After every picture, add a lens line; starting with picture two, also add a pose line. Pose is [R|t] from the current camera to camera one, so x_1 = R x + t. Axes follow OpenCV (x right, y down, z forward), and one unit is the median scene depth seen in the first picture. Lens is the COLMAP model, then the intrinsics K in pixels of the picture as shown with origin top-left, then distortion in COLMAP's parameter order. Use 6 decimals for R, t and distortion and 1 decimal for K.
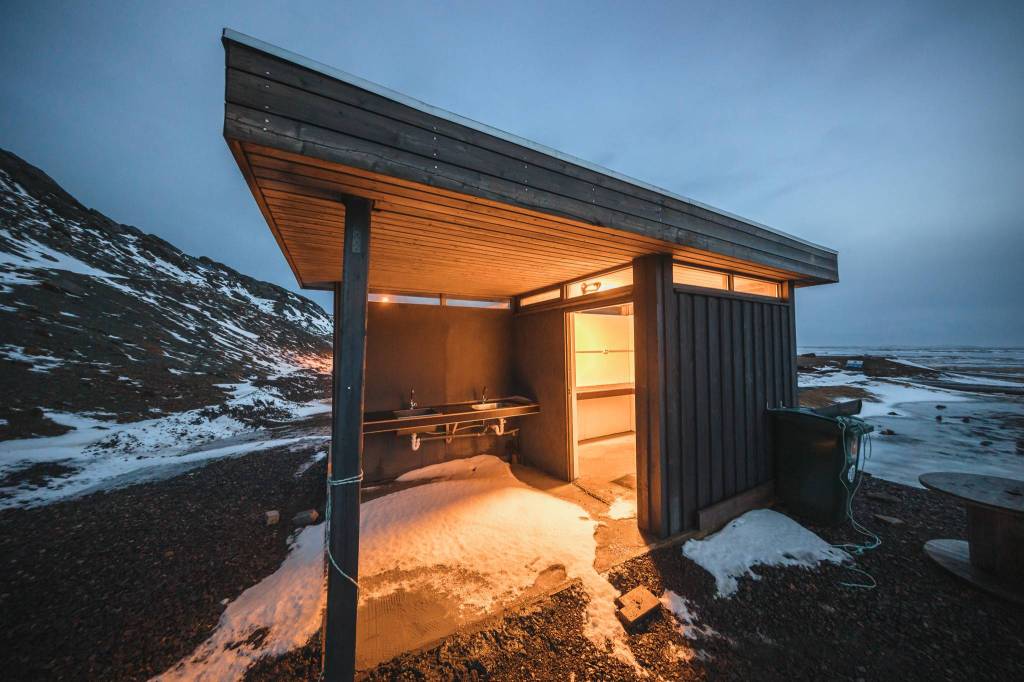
lens RADIAL K [[332.5, 0, 512.0], [0, 332.5, 341.0], [0, 0, 1]] dist [-0.007452, -0.000005]
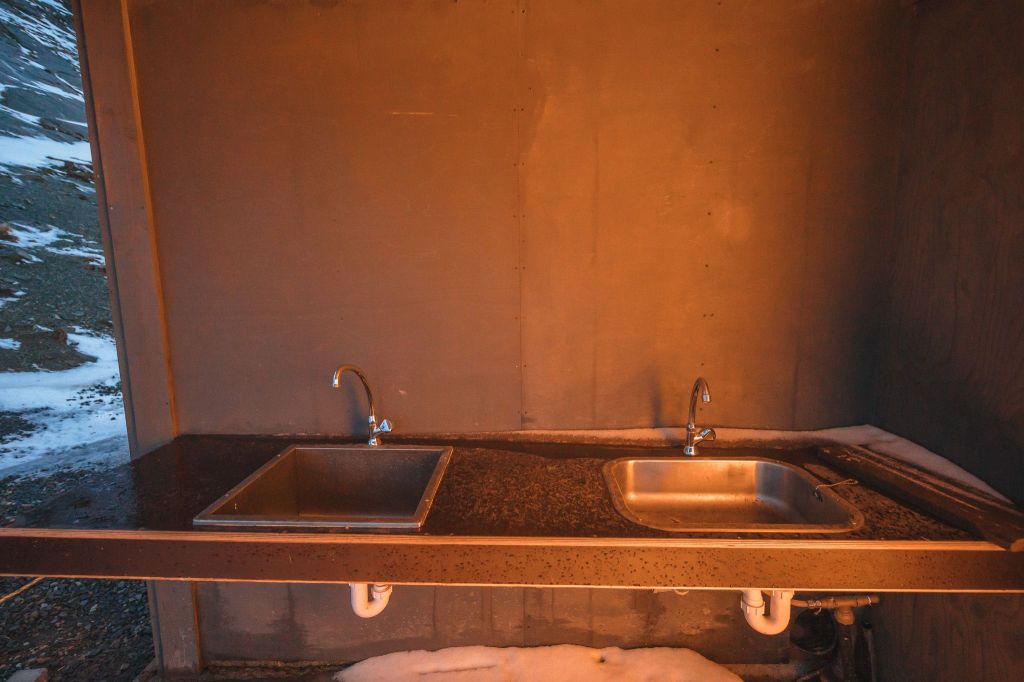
lens RADIAL K [[491.9, 0, 512.0], [0, 491.9, 341.0], [0, 0, 1]] dist [0.001555, 0.000199]
pose [[0.854895, 0.081118, -0.512421, -0.028199], [0.014554, 0.983562, 0.179982, 0.056917], [0.518598, -0.161323, 0.839661, 0.681378]]
